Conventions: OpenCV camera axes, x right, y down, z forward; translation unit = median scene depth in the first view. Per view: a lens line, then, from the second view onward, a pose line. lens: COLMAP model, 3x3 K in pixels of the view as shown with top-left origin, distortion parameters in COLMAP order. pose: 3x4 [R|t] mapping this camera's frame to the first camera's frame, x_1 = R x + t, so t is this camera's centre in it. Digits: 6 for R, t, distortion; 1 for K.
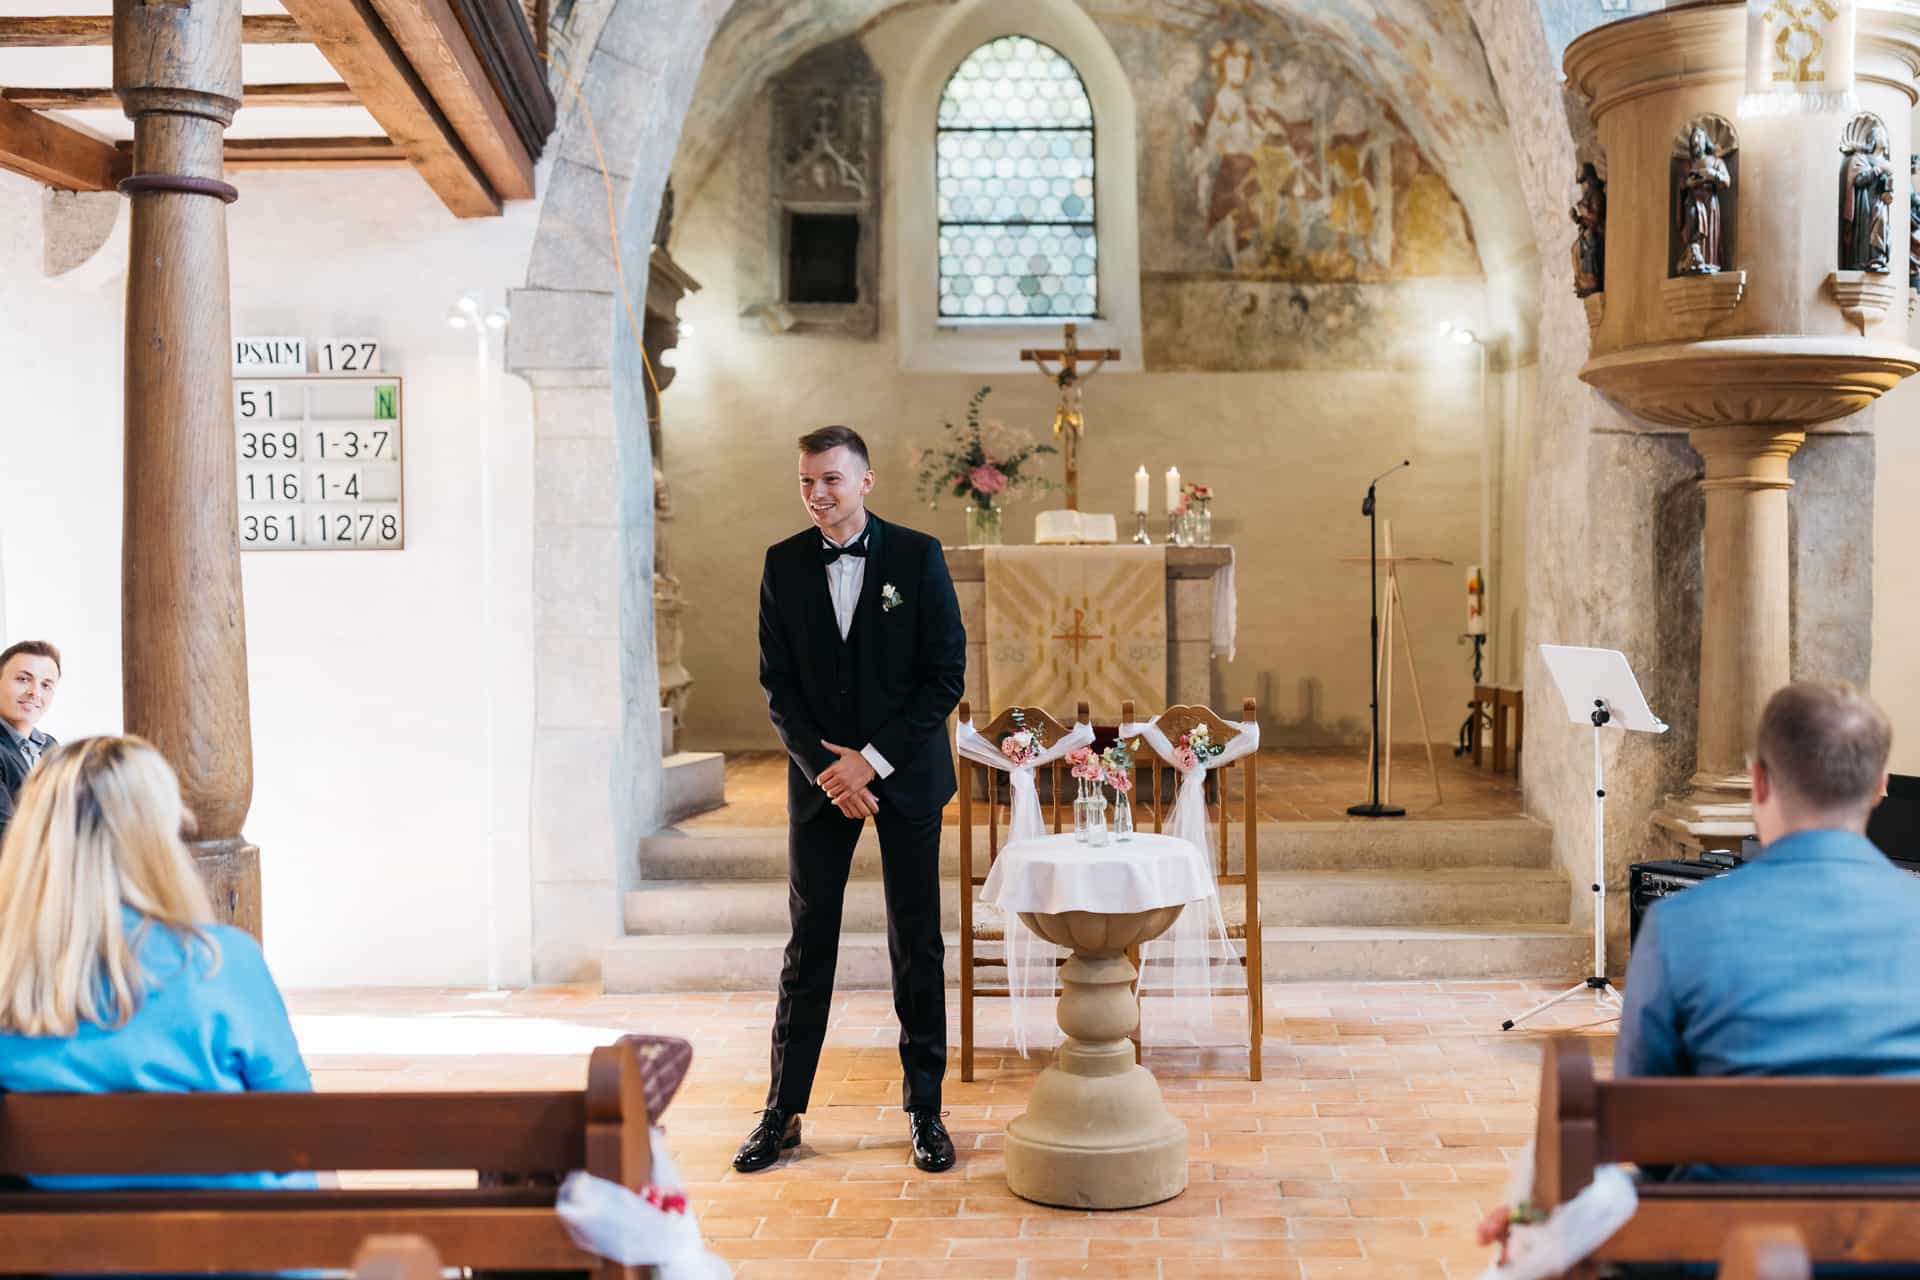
lens RADIAL K [[11469.2, 0, 597.8], [0, 11469.2, 640.0], [0, 0, 1]] dist [0.217567, 9.258108]
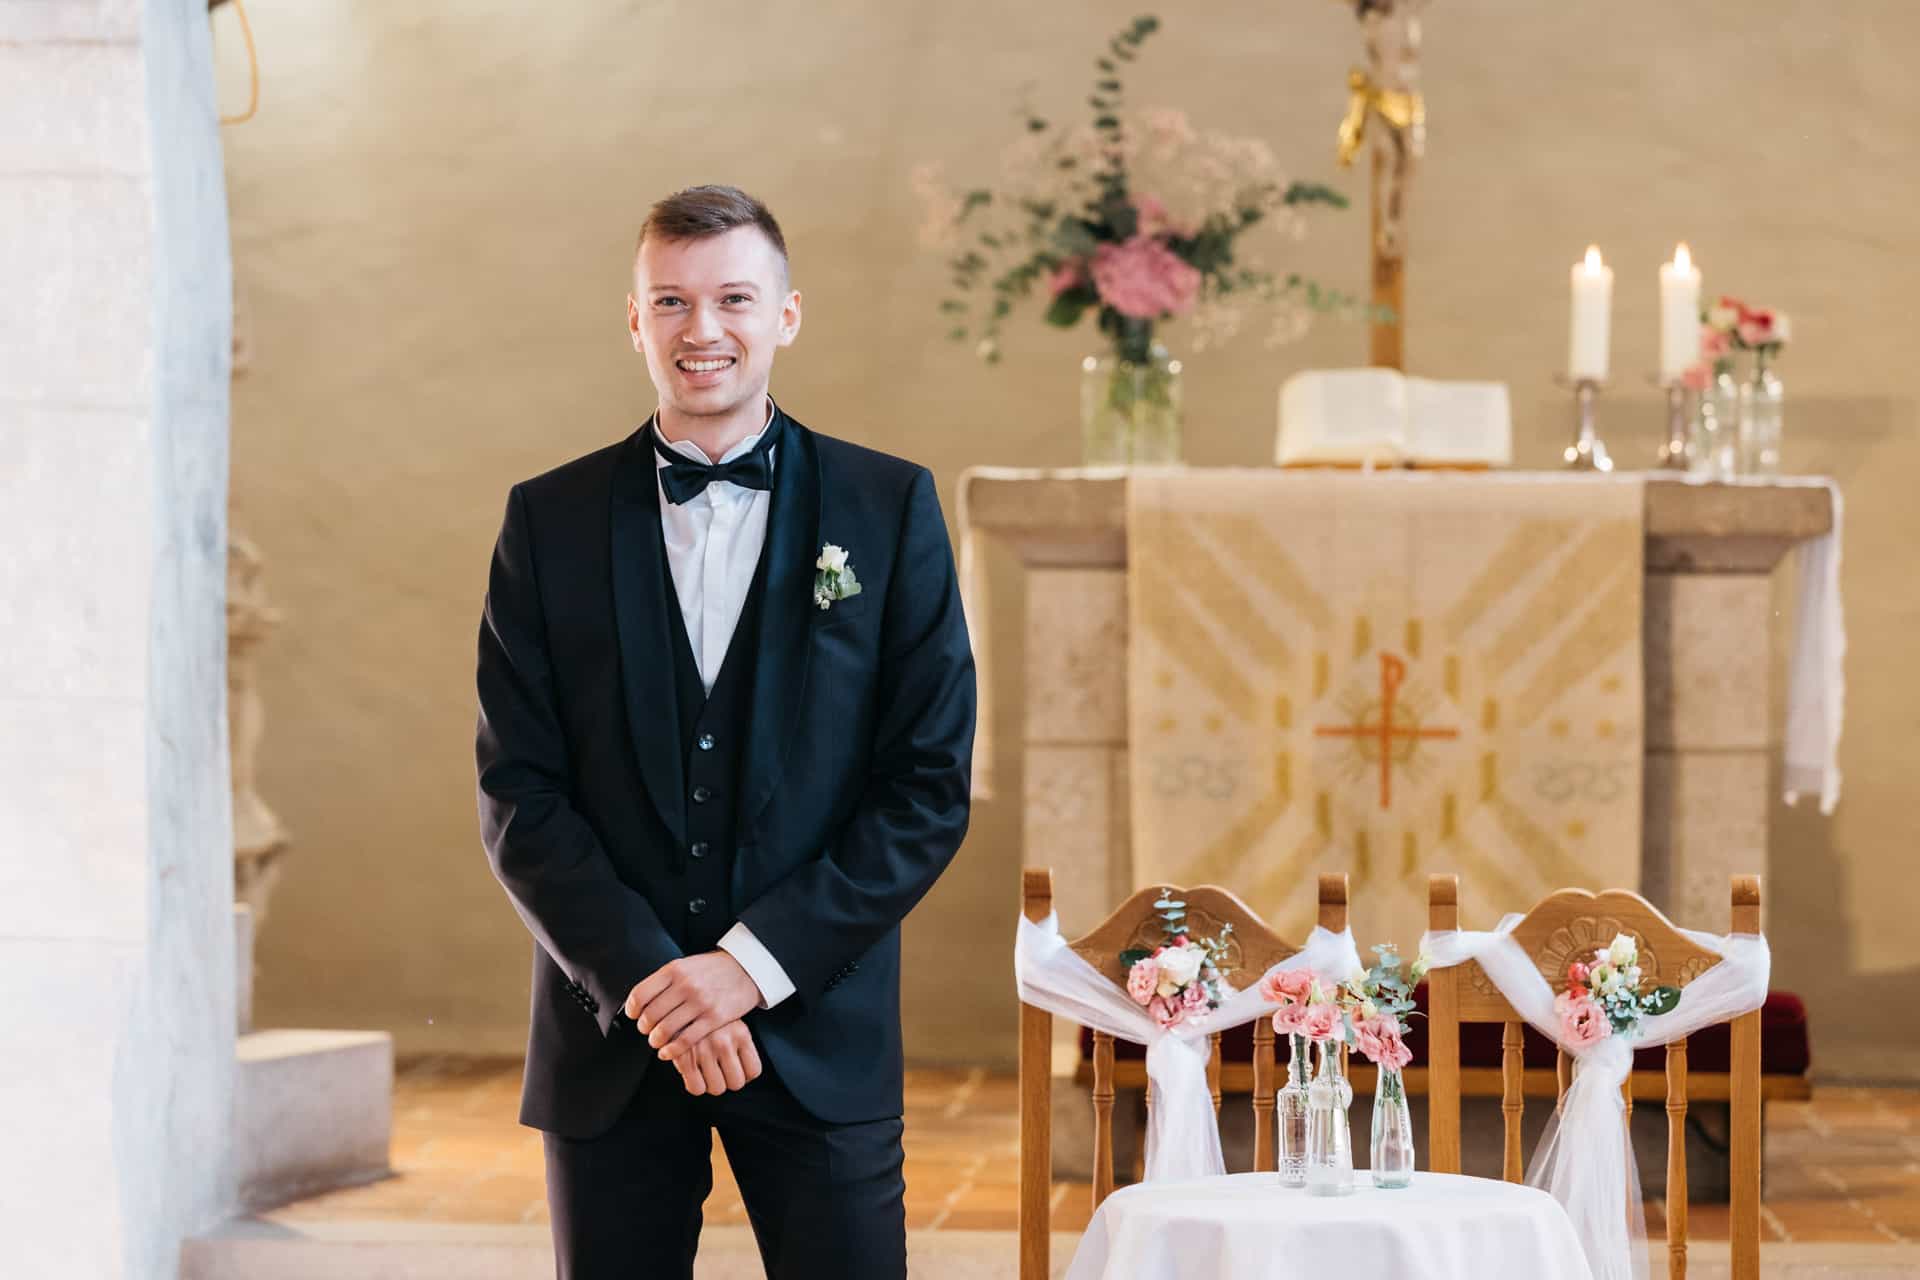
lens RADIAL K [[11469.2, 0, 597.8], [0, 11469.2, 640.0], [0, 0, 1]] dist [0.217567, 9.258108]
pose [[0.999825, 0.018374, 0.003537, 0.016193], [-0.018374, 0.999831, 0.000098, -0.002694], [-0.003535, -0.000163, 0.999994, 0.647441]]
